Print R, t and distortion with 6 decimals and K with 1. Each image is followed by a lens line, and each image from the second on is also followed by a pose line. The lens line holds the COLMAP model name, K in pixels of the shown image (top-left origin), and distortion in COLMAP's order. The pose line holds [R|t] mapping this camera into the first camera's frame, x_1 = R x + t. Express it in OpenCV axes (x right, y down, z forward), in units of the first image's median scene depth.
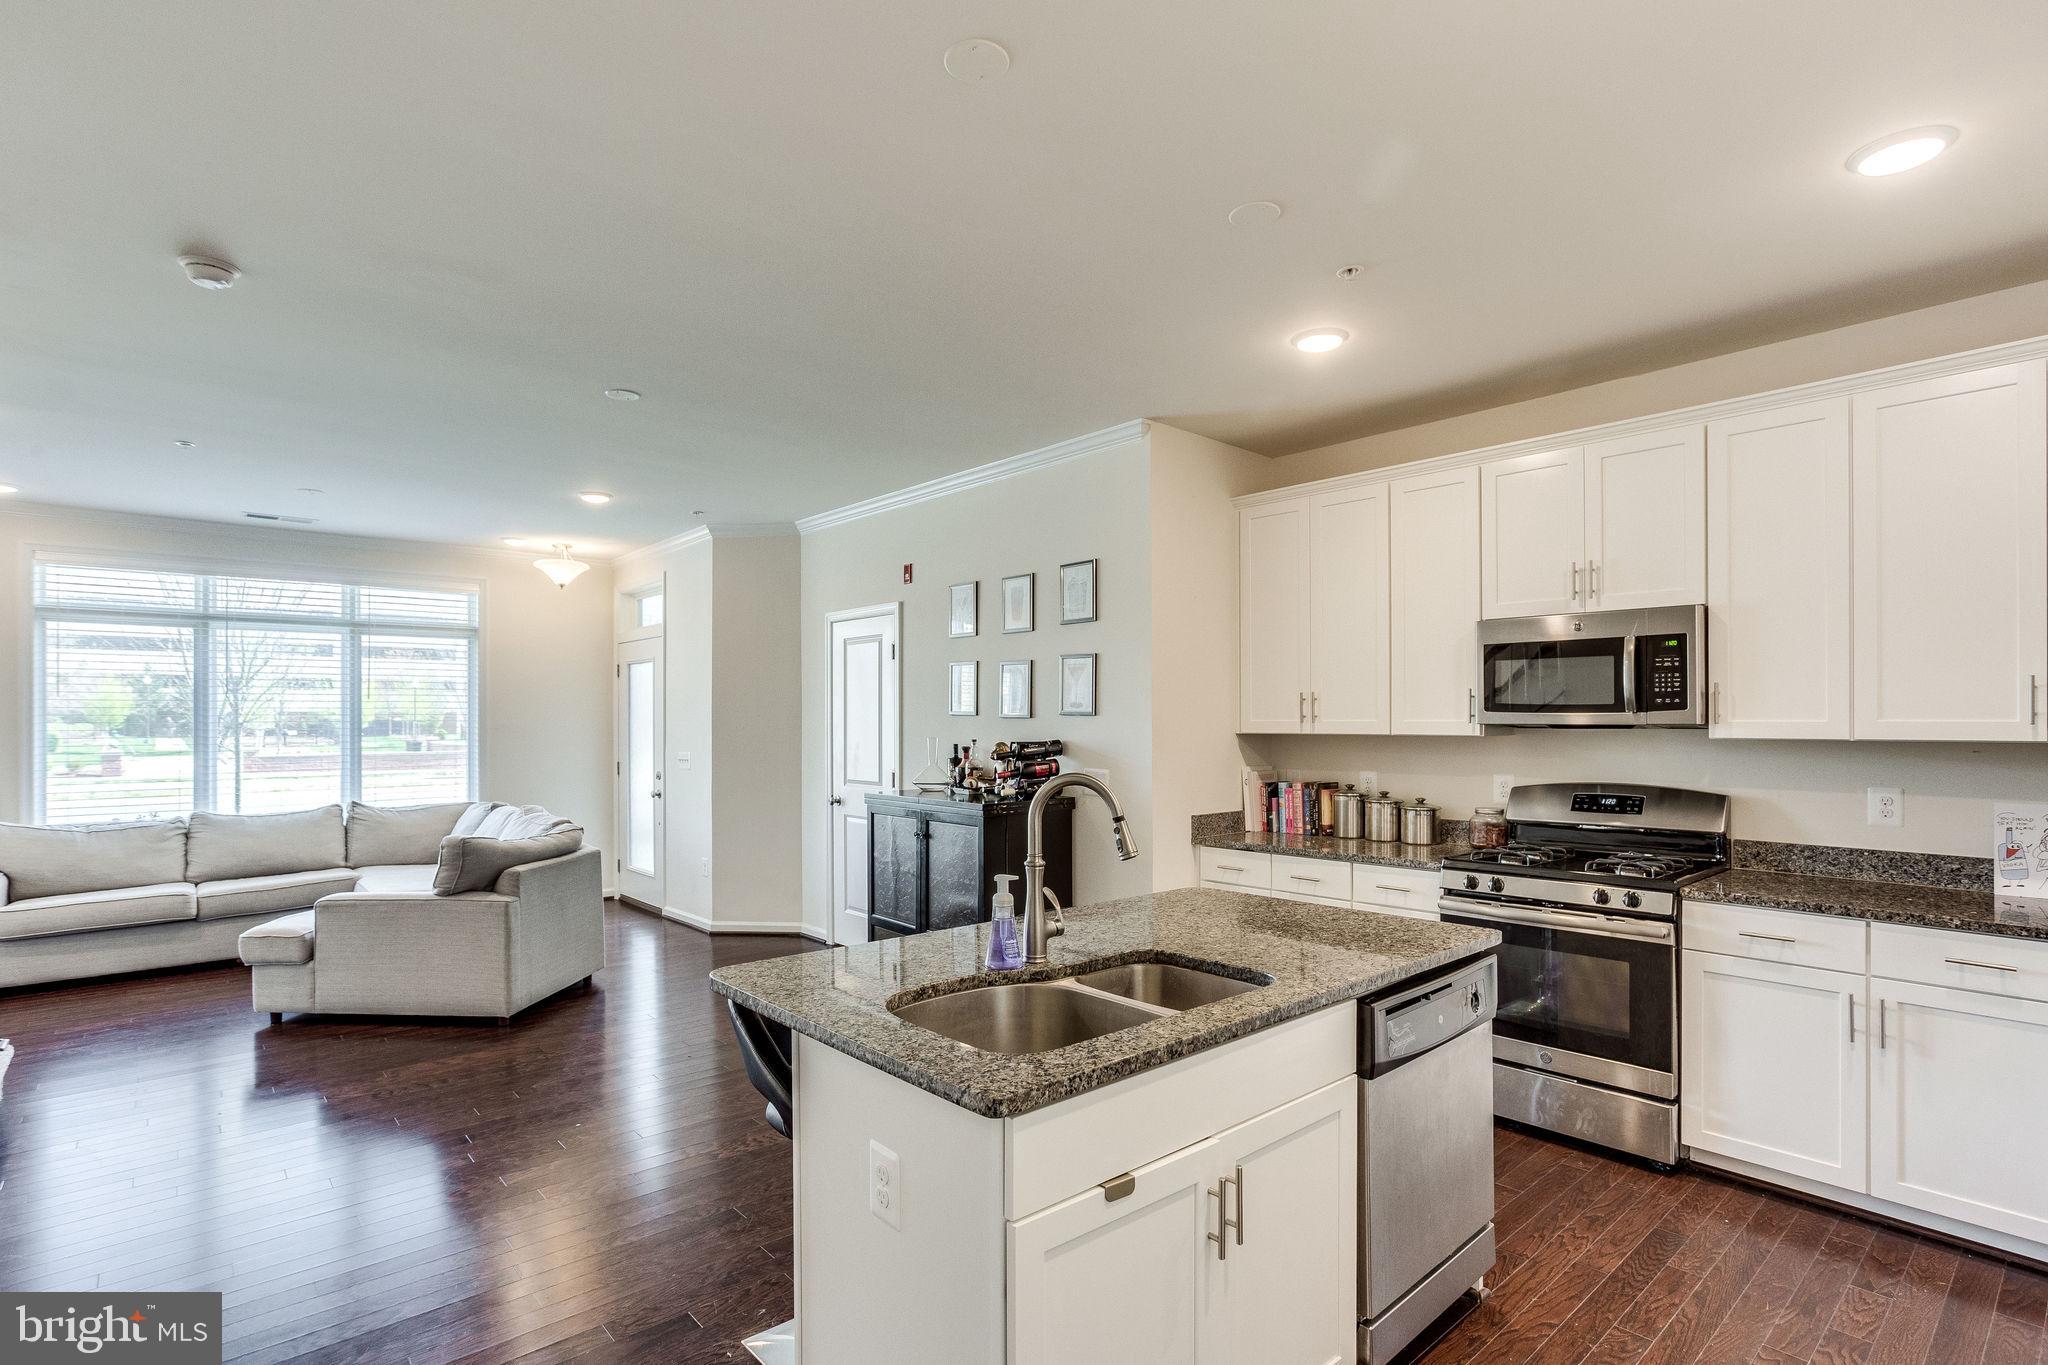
lens RADIAL K [[1022.5, 0, 1019.4], [0, 1022.5, 711.8], [0, 0, 1]] dist [-0.026848, 0.020205]
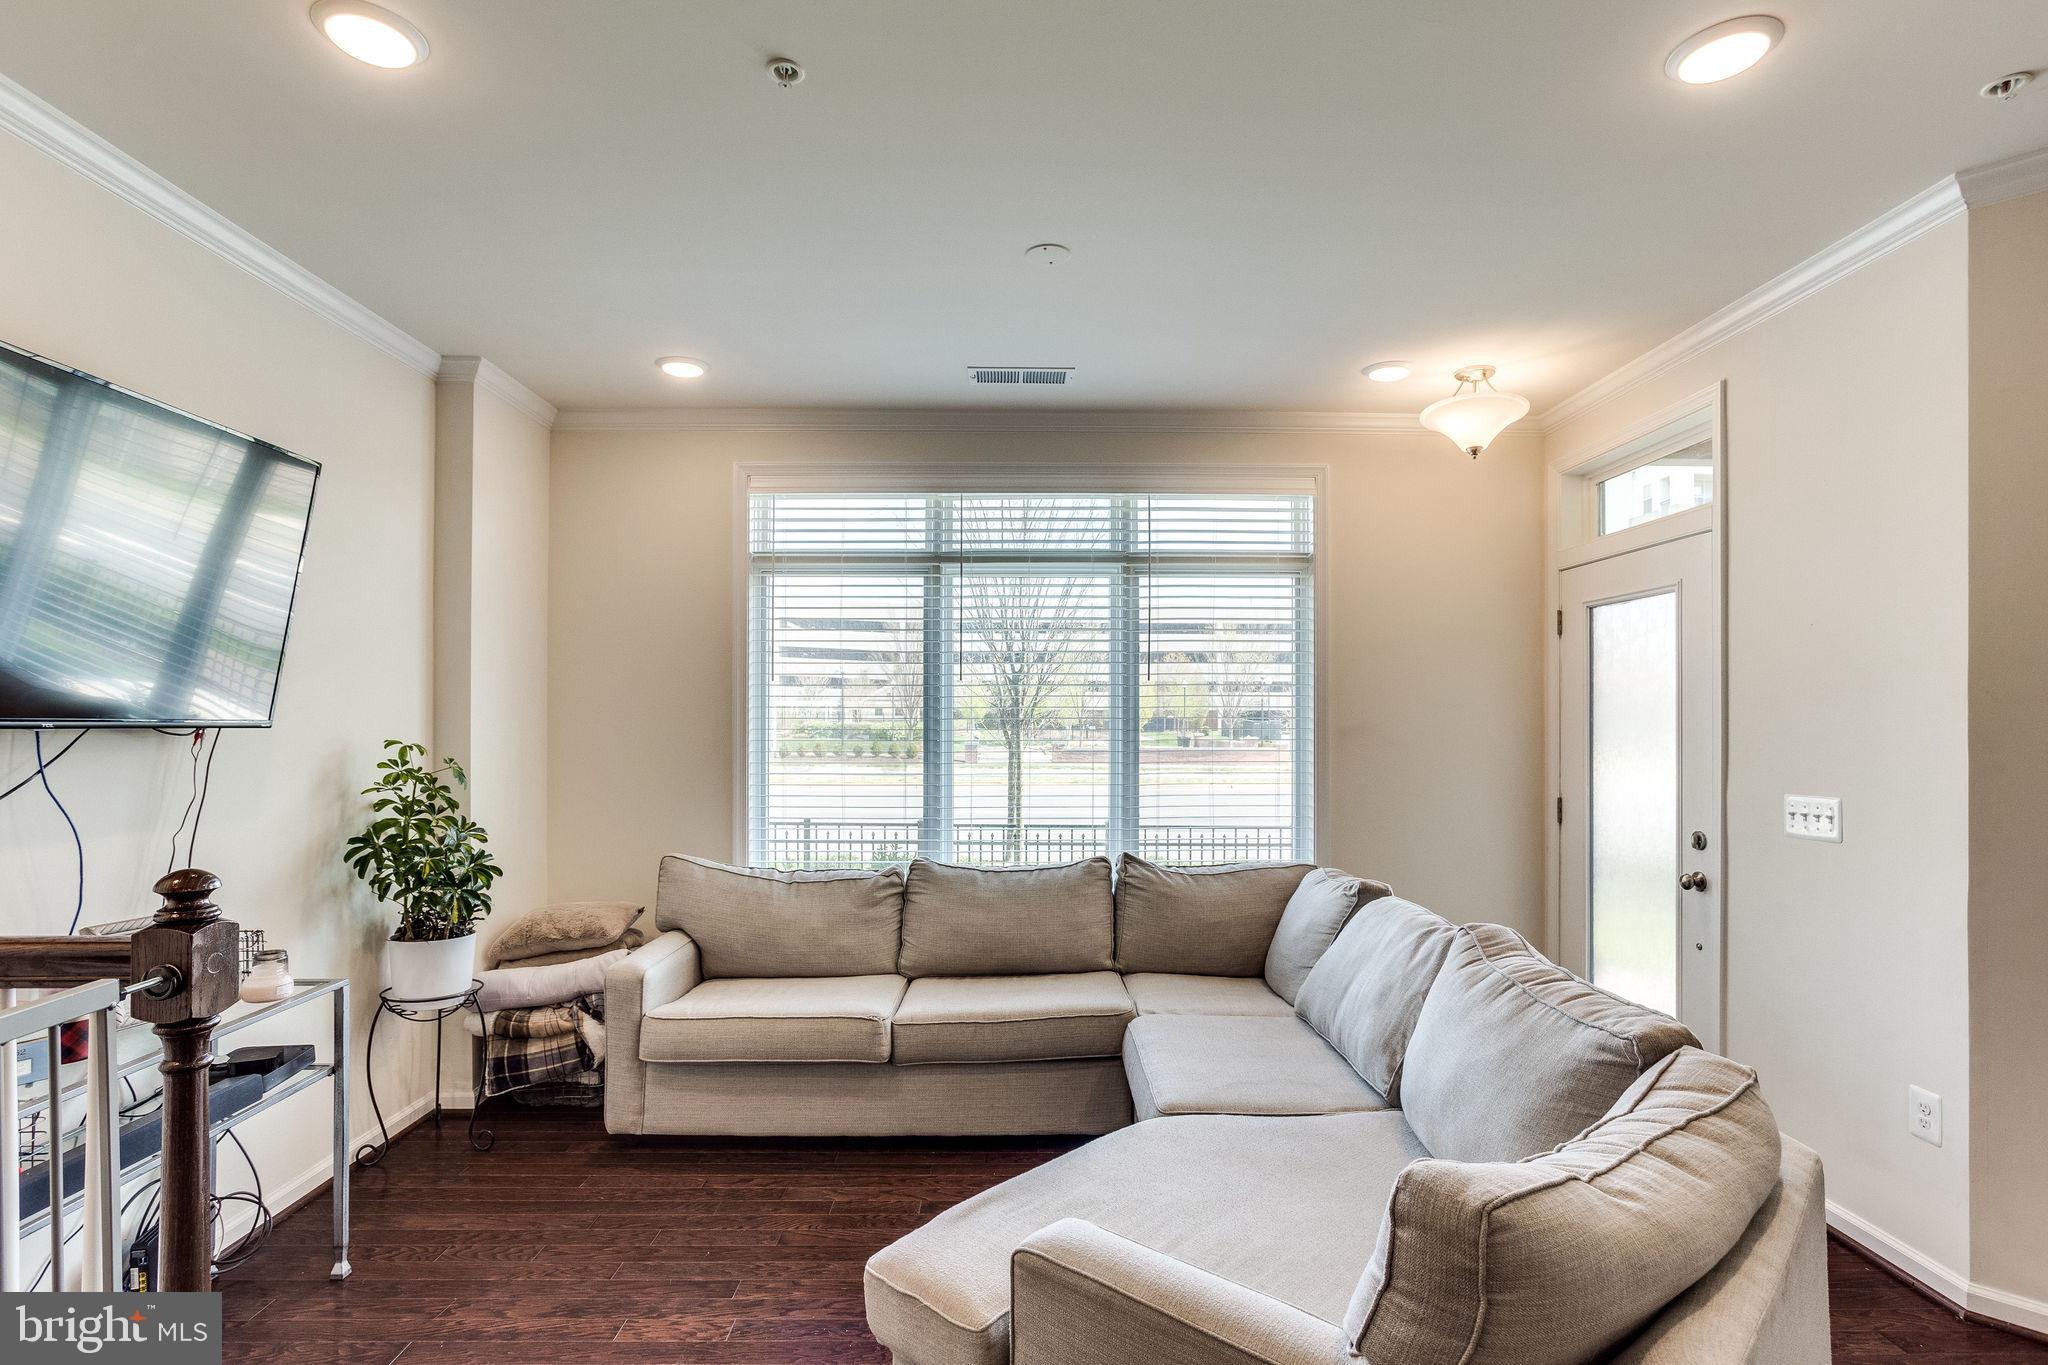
lens RADIAL K [[1007.0, 0, 1023.6], [0, 1007.0, 717.9], [0, 0, 1]] dist [-0.048544, 0.041801]
pose [[0.768729, 0.003820, -0.639563, -0.334421], [0.000872, 0.999975, 0.007021, 0.005464], [0.639574, -0.005954, 0.768707, 0.521722]]
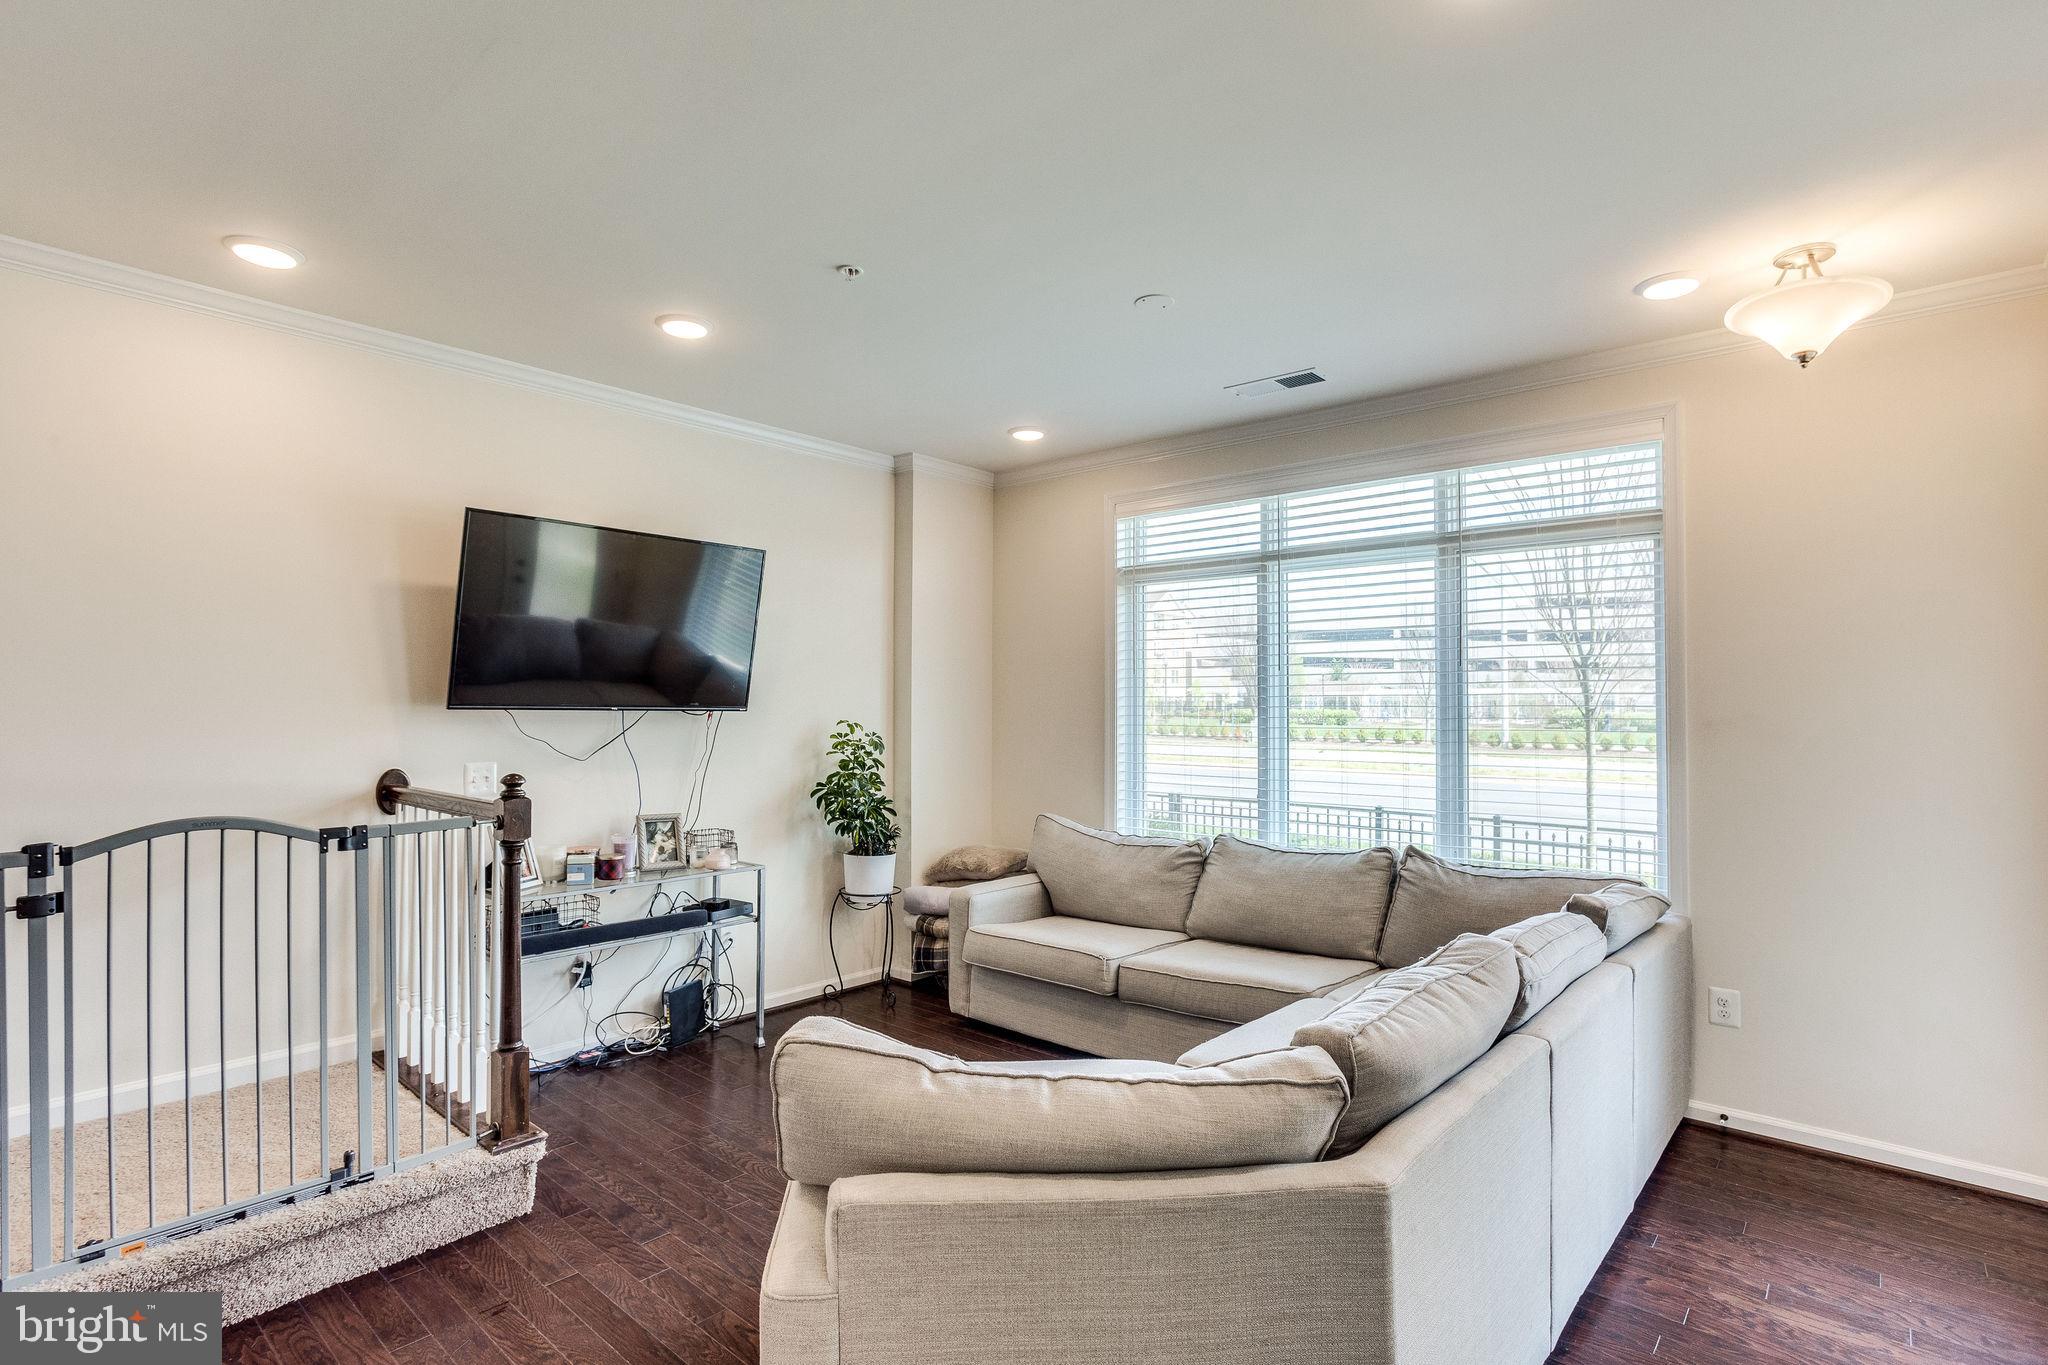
lens RADIAL K [[1024.2, 0, 1024.0], [0, 1024.2, 682.5], [0, 0, 1]] dist [-0.025666, 0.018294]
pose [[0.141764, -0.017611, -0.989744, -0.119845], [0.004877, 0.999842, -0.017092, 0.005015], [0.989888, -0.002404, 0.141828, 0.715952]]
